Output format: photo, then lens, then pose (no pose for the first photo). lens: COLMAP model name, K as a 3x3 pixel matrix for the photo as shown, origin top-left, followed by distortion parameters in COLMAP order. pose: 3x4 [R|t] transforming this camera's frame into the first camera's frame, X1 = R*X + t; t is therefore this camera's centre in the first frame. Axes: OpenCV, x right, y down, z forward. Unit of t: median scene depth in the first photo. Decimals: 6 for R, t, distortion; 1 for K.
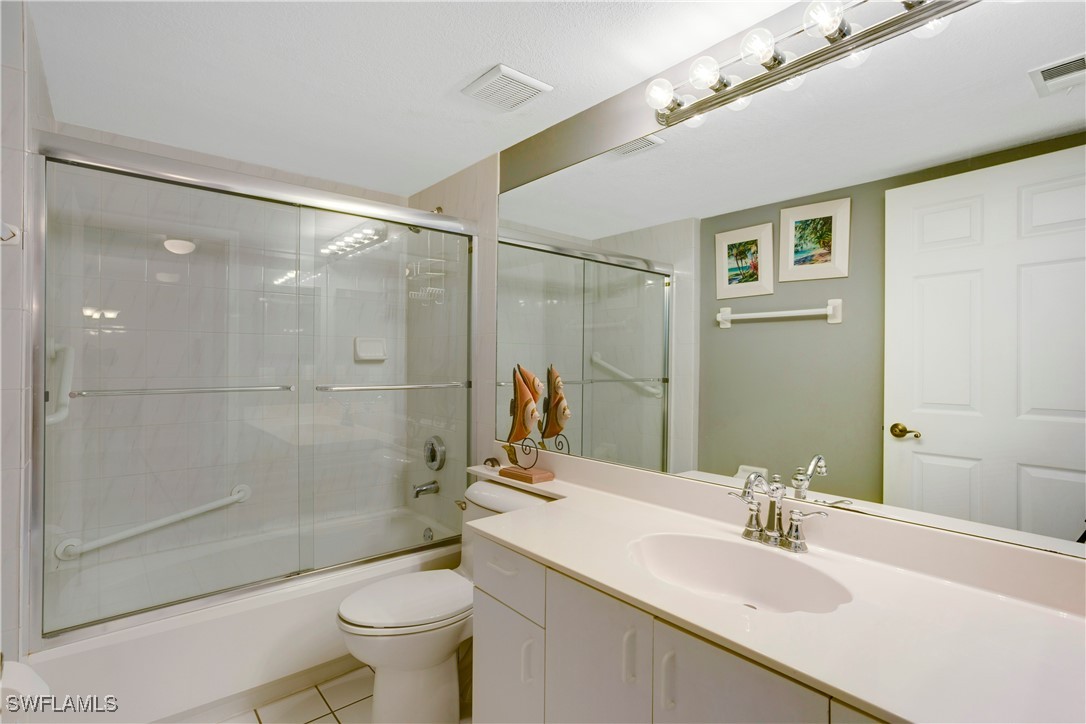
lens RADIAL K [[517.6, 0, 539.8], [0, 517.6, 363.9], [0, 0, 1]] dist [0.000215, 0.000298]
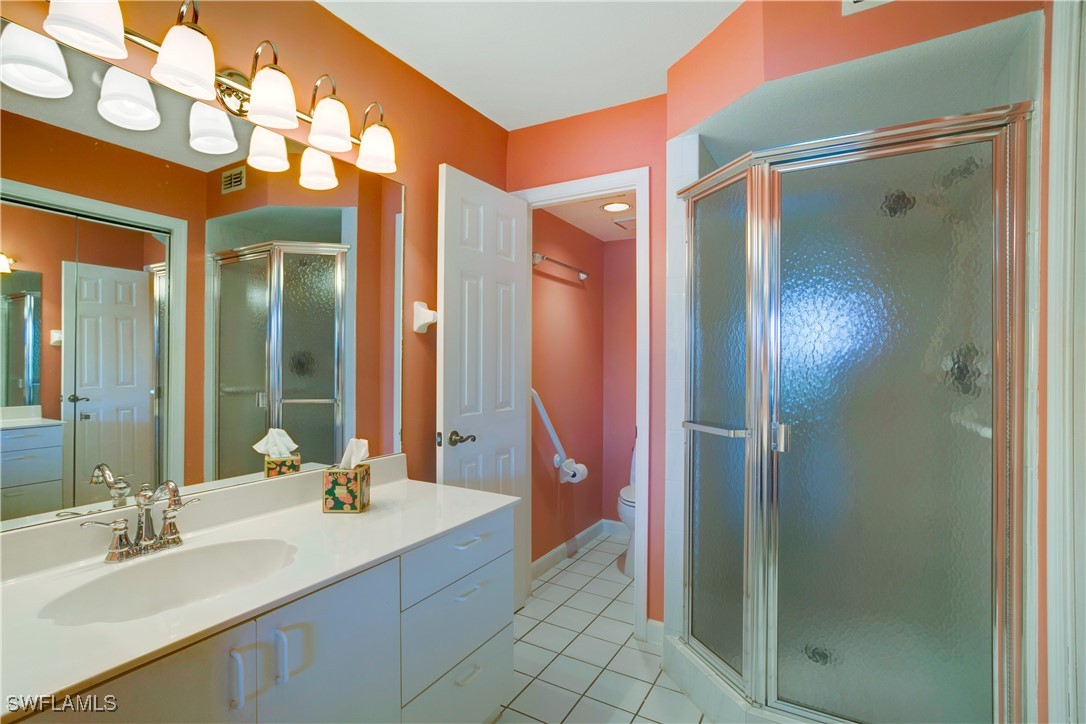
lens RADIAL K [[517.6, 0, 539.8], [0, 517.6, 363.9], [0, 0, 1]] dist [0.000215, 0.000298]
pose [[-0.328034, -0.009271, 0.944620, -0.740160], [-0.009708, 0.999932, 0.006443, -0.027418], [-0.944616, -0.007057, -0.328102, 0.629022]]
